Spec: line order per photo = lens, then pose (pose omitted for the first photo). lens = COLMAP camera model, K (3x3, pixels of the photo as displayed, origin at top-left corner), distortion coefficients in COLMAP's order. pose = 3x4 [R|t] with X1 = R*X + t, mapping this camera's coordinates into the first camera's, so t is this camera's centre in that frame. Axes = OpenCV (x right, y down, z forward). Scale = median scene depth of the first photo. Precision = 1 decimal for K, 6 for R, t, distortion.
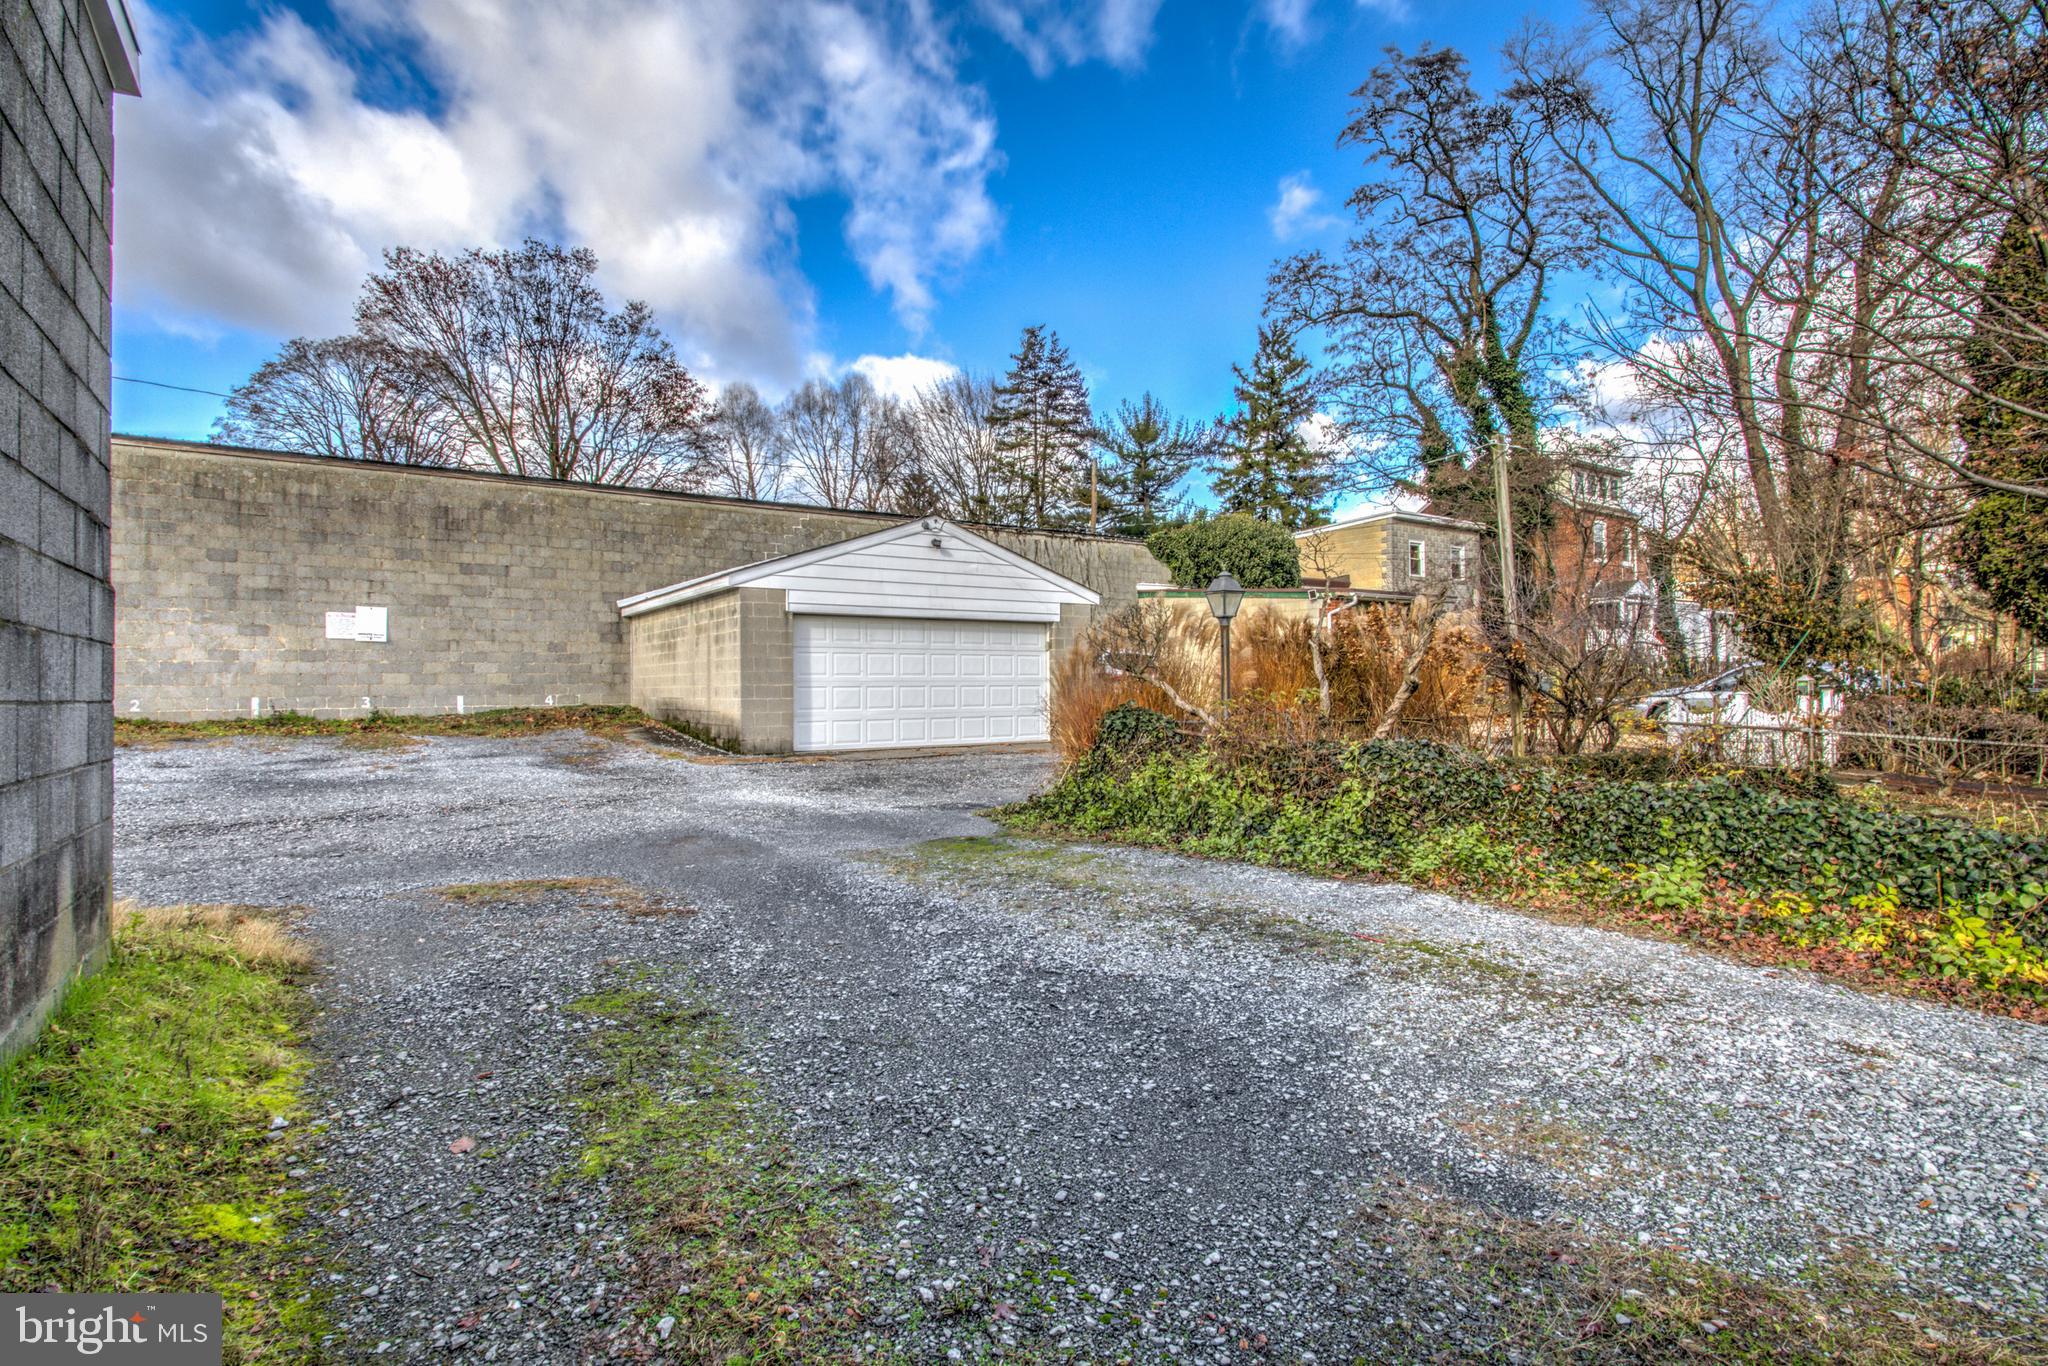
lens RADIAL K [[1034.4, 0, 1030.2], [0, 1034.4, 692.2], [0, 0, 1]] dist [0.014974, 0.006504]
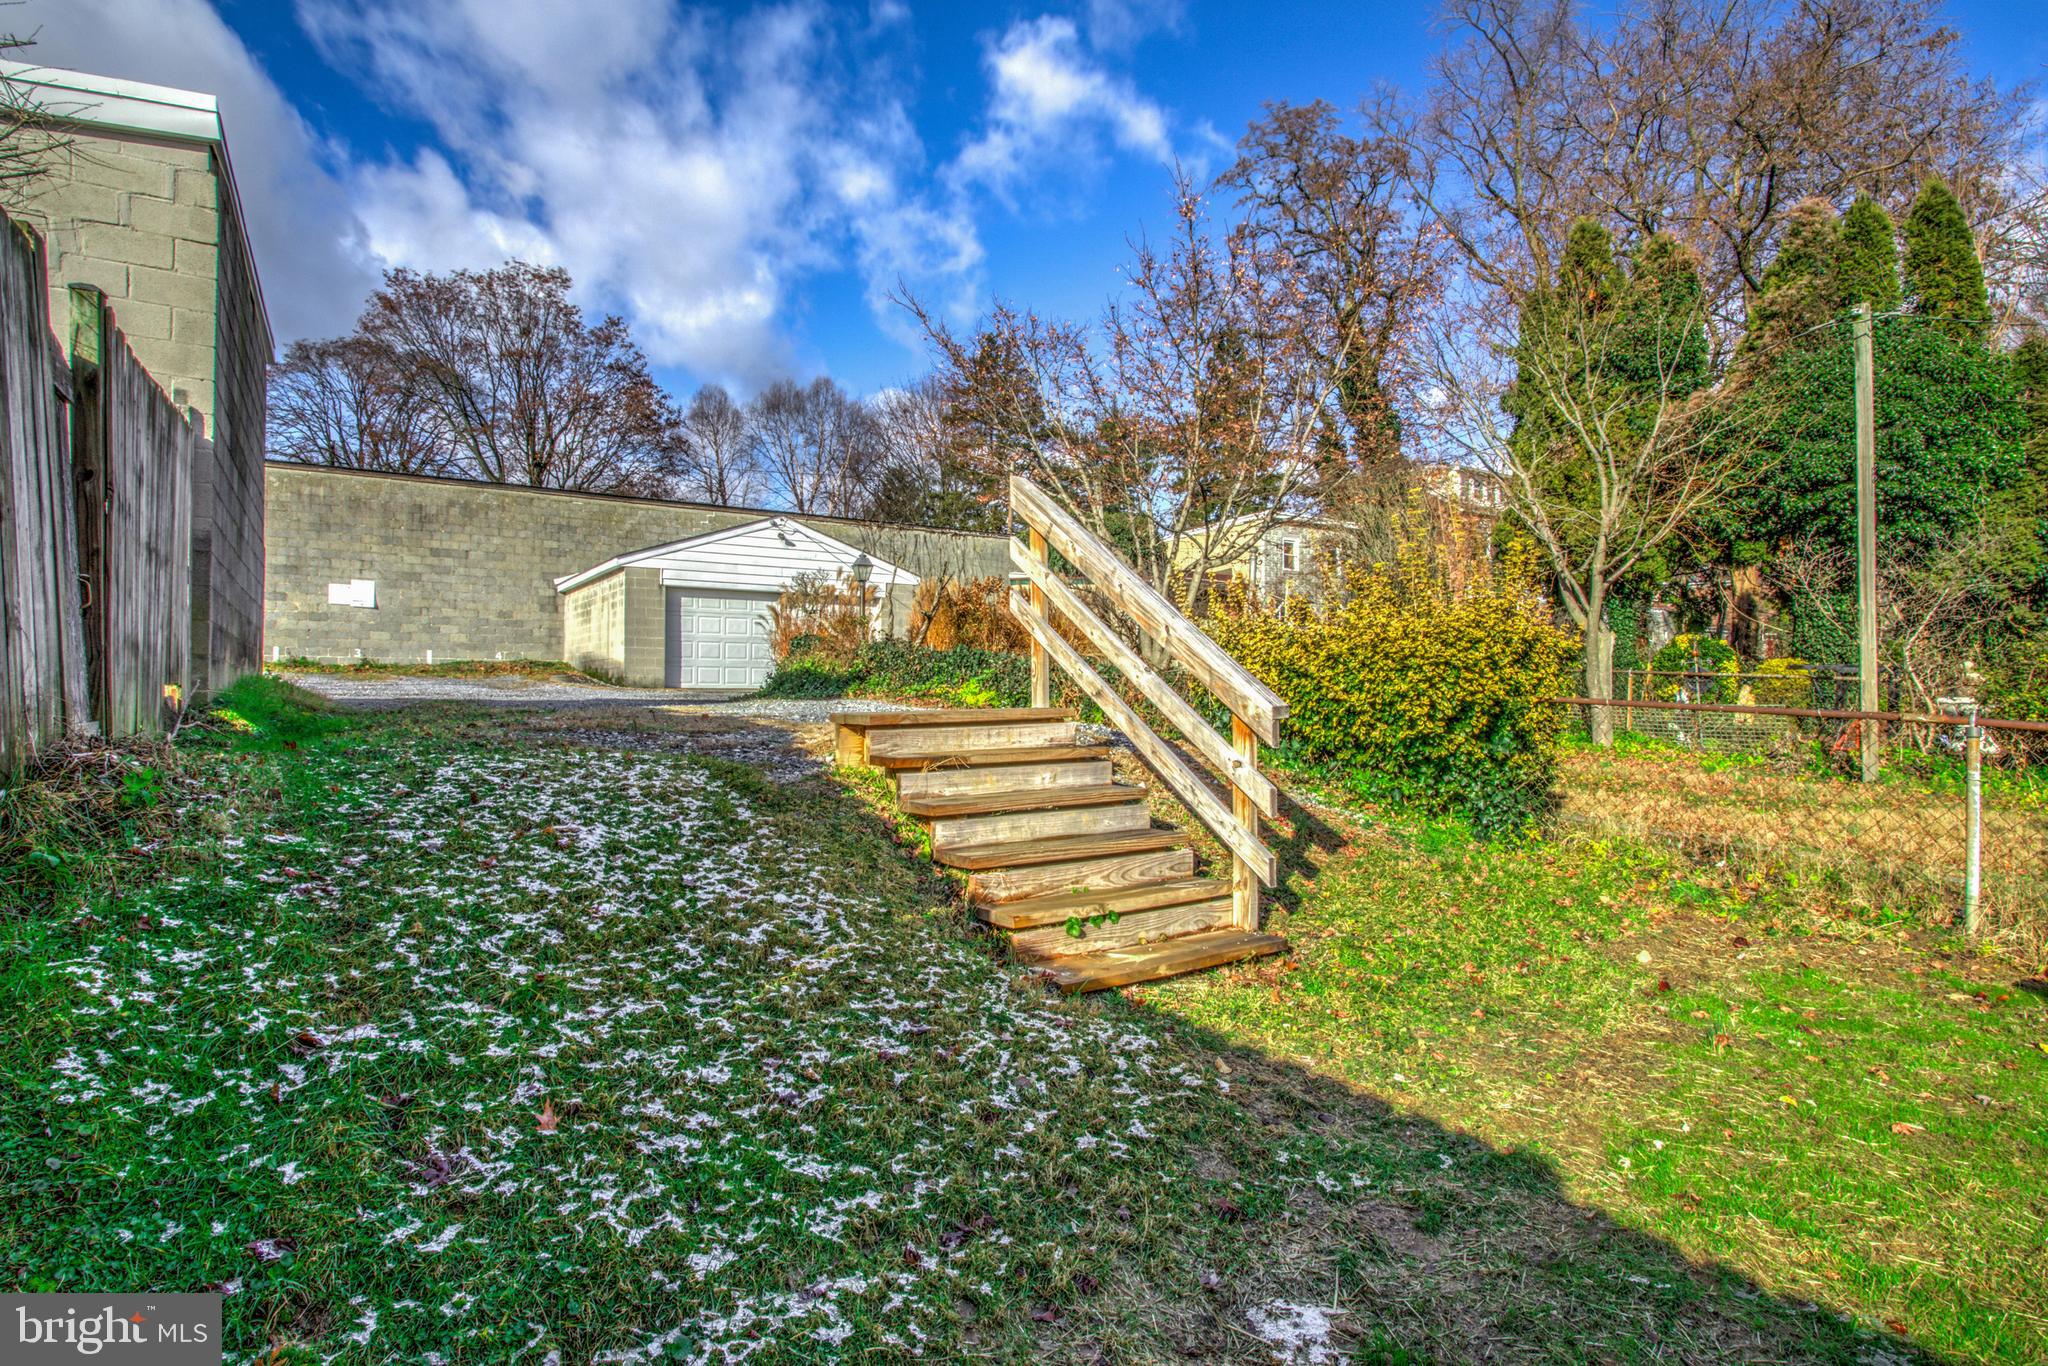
lens RADIAL K [[1075.8, 0, 1037.7], [0, 1075.8, 682.4], [0, 0, 1]] dist [0.006425, 0.001011]
pose [[0.999922, 0.011028, -0.005779, 0.205973], [-0.011086, 0.999886, -0.010233, 0.045739], [0.005665, 0.010296, 0.999931, -0.319883]]
